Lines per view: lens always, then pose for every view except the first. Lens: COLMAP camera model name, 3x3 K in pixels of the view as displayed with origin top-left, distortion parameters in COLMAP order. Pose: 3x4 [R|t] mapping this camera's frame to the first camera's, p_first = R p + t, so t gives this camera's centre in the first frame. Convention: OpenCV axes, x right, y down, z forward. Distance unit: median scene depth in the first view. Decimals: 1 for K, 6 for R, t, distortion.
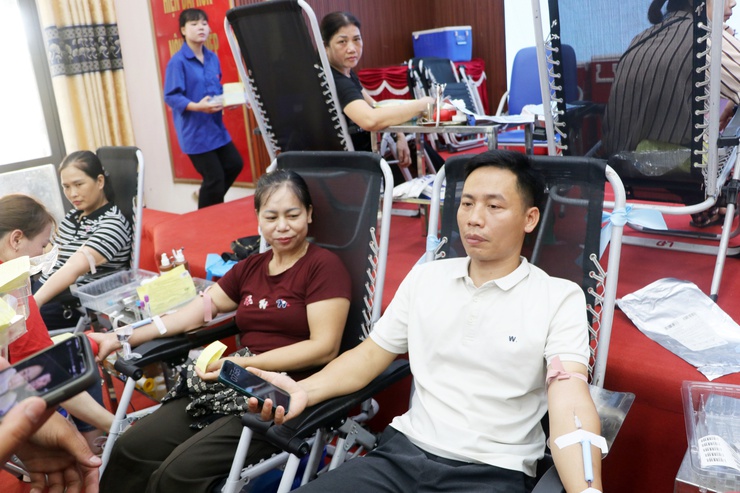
lens RADIAL K [[610.3, 0, 370.0], [0, 610.3, 246.5], [0, 0, 1]] dist [-0.217865, 0.000747]
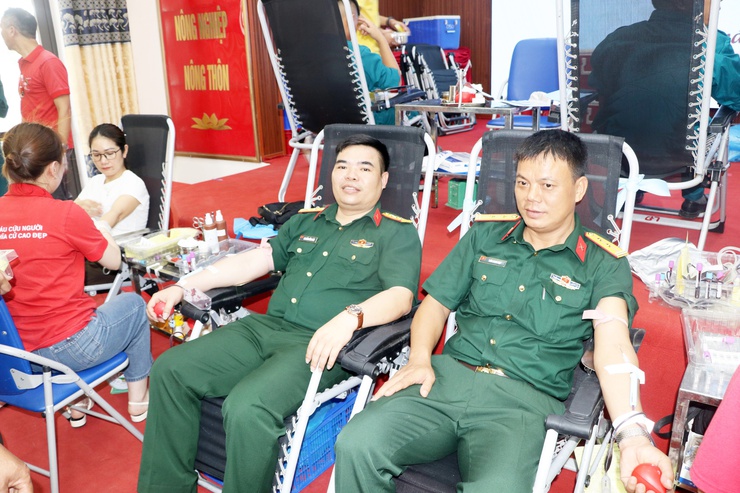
lens RADIAL K [[617.7, 0, 370.0], [0, 617.7, 246.5], [0, 0, 1]] dist [-0.208114, -0.003301]
pose [[0.997198, 0.023911, 0.070882, -0.099998], [-0.025388, 0.999477, 0.020013, 0.032334], [-0.070367, -0.021757, 0.997284, -0.095899]]
